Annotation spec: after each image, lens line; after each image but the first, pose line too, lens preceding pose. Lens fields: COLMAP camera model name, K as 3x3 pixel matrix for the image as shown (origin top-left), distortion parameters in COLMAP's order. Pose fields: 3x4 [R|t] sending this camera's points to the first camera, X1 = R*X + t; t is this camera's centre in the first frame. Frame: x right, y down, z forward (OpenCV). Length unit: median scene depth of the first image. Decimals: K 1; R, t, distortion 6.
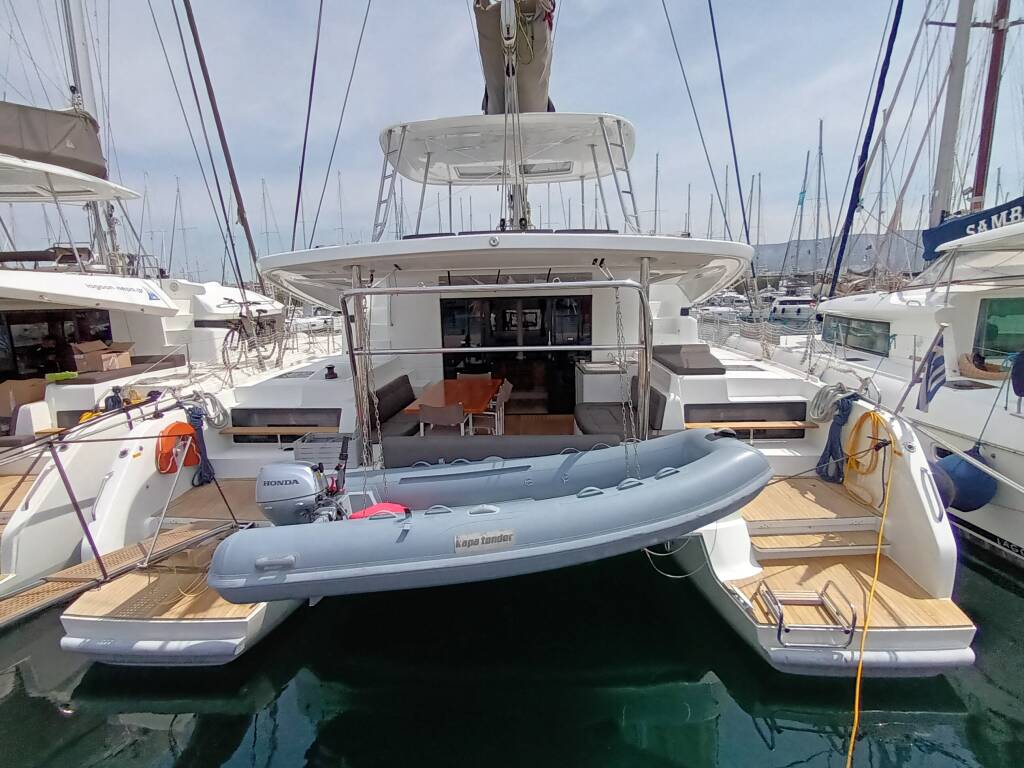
lens RADIAL K [[506.9, 0, 512.0], [0, 506.9, 384.0], [0, 0, 1]] dist [0.015529, 0.000367]
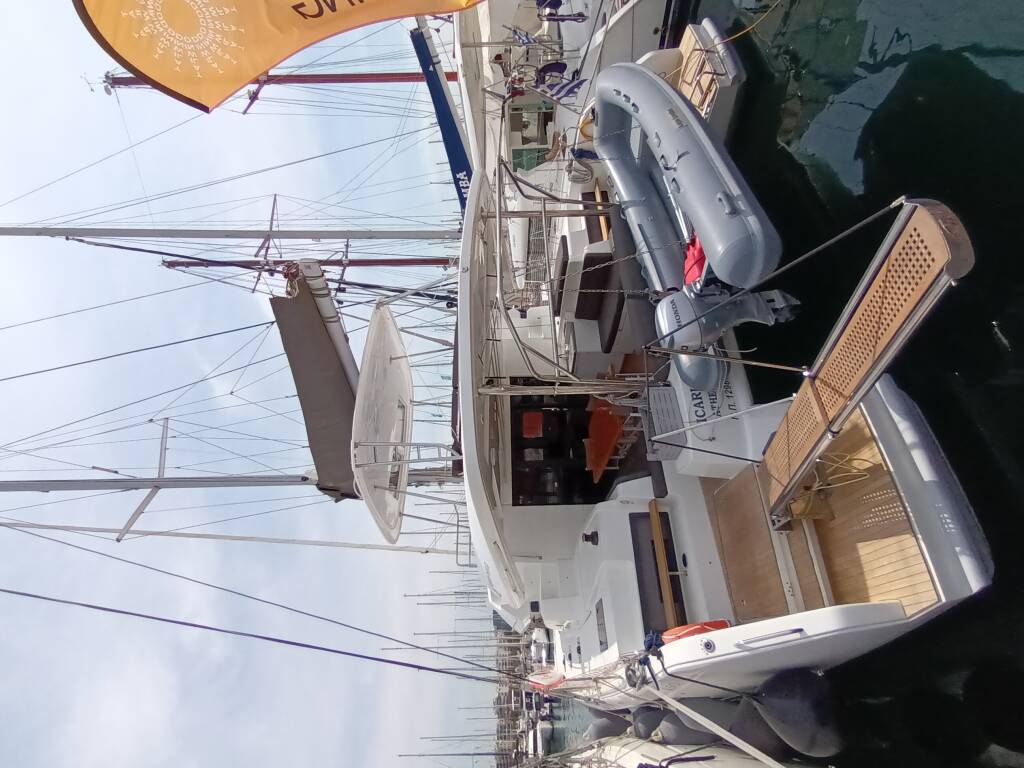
lens RADIAL K [[506.9, 0, 512.0], [0, 506.9, 384.0], [0, 0, 1]] dist [0.015529, 0.000367]
pose [[0.002030, -0.814927, 0.579561, -0.657818], [0.984059, -0.101436, -0.146077, -0.001252], [0.177831, 0.570618, 0.801730, 0.095990]]
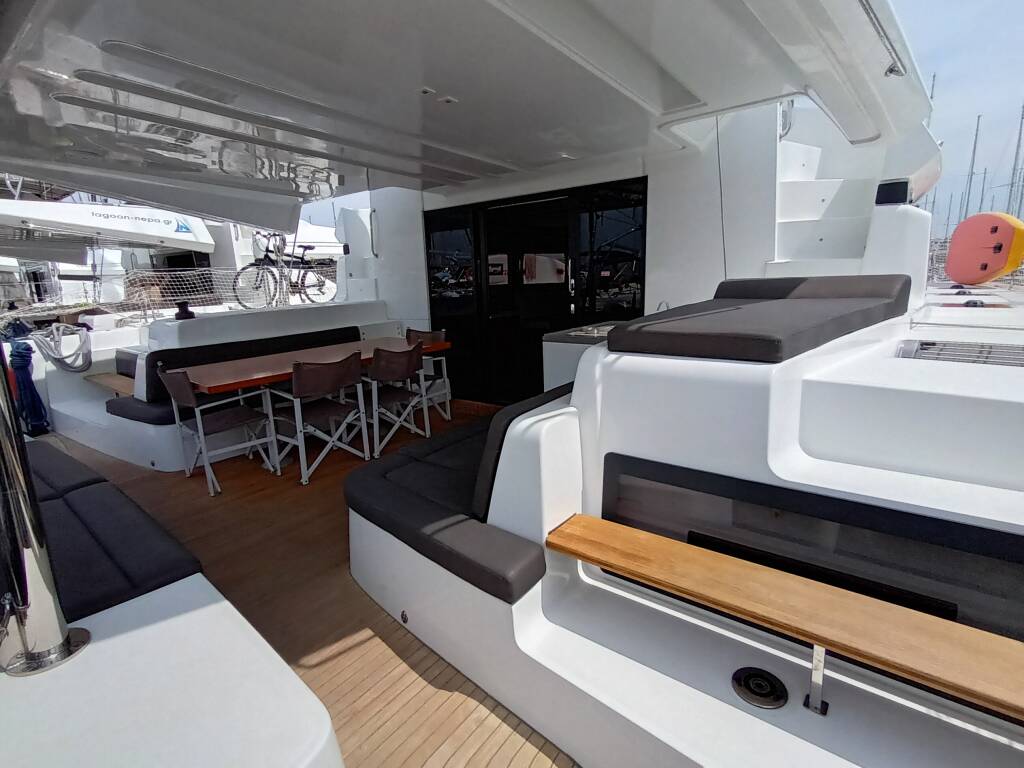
lens RADIAL K [[506.9, 0, 512.0], [0, 506.9, 384.0], [0, 0, 1]] dist [0.015529, 0.000367]
pose [[0.833893, 0.111131, -0.540622, 0.403130], [-0.082794, 0.993623, 0.076543, -0.014897], [0.545681, -0.019068, 0.837776, 0.670706]]
